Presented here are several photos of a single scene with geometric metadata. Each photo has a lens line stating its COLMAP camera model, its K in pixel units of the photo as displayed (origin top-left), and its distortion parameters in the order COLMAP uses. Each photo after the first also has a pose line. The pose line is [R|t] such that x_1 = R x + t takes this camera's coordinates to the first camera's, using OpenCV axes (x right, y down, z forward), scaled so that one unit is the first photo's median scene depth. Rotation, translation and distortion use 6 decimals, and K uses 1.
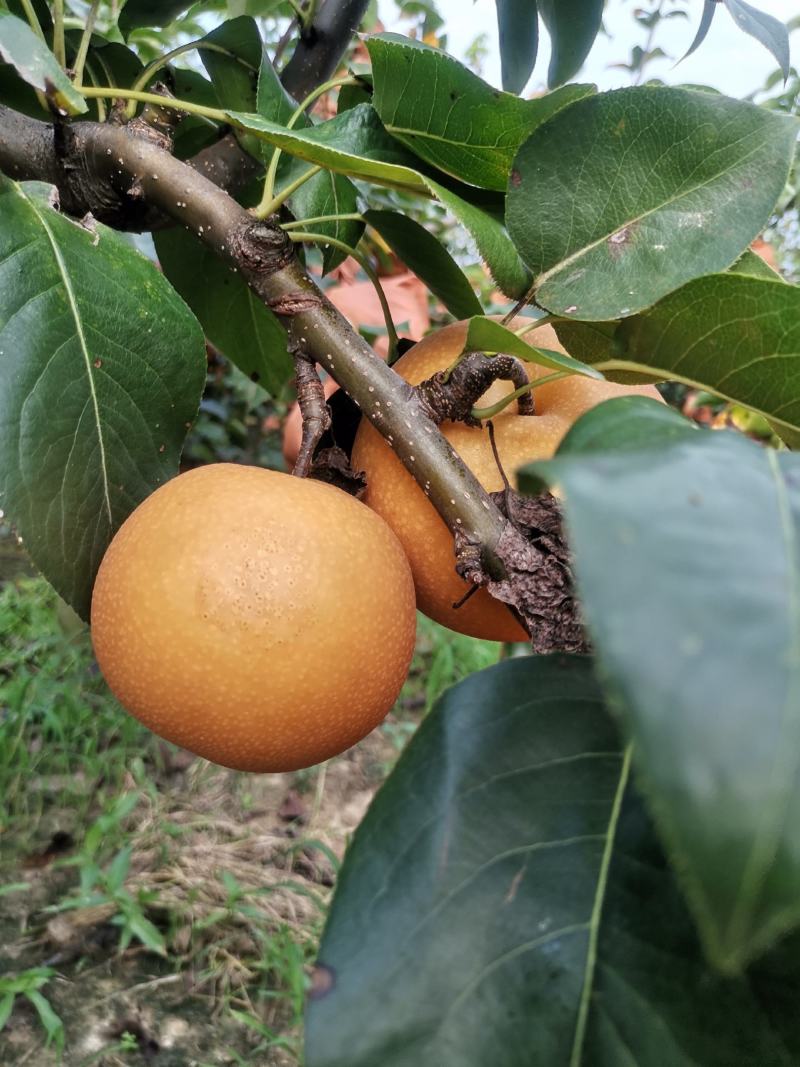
lens RADIAL K [[838.6, 0, 400.5], [0, 838.6, 529.1], [0, 0, 1]] dist [-0.009717, 0.012727]
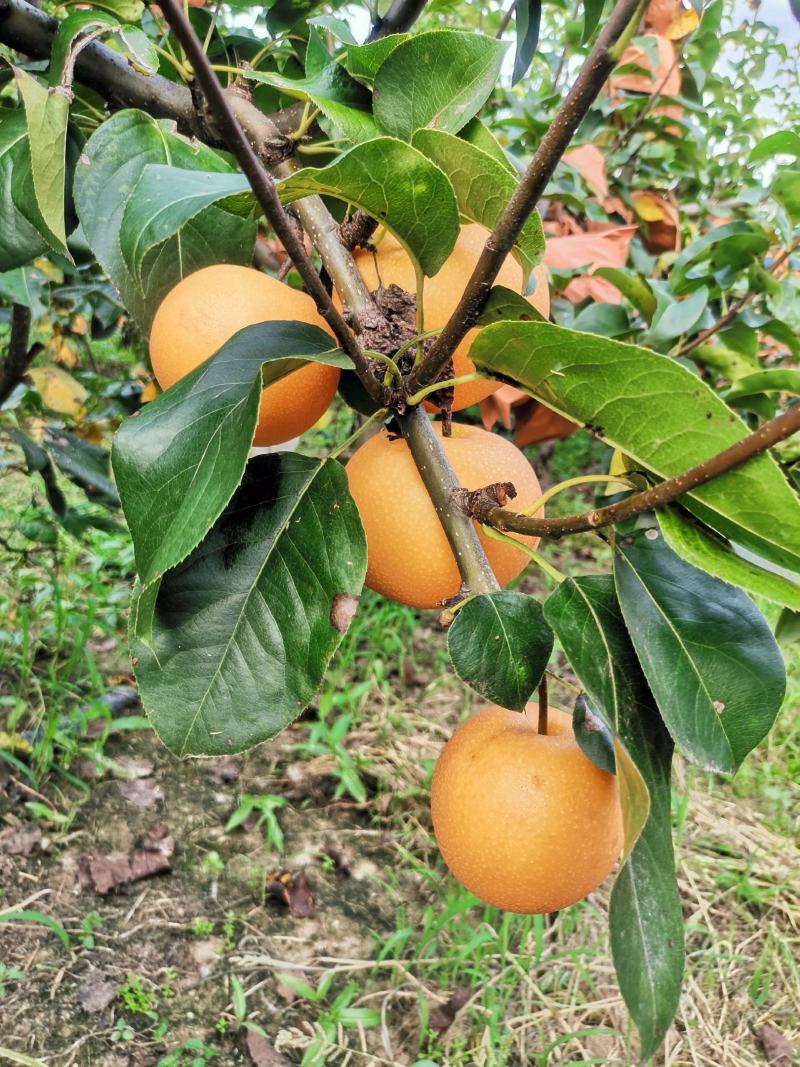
lens RADIAL K [[838.6, 0, 401.0], [0, 838.6, 536.6], [0, 0, 1]] dist [-0.009717, 0.012727]
pose [[0.921924, 0.114025, -0.370210, 0.160105], [-0.109575, 0.993427, 0.033104, 0.073875], [0.371551, 0.010046, 0.928358, -0.100379]]
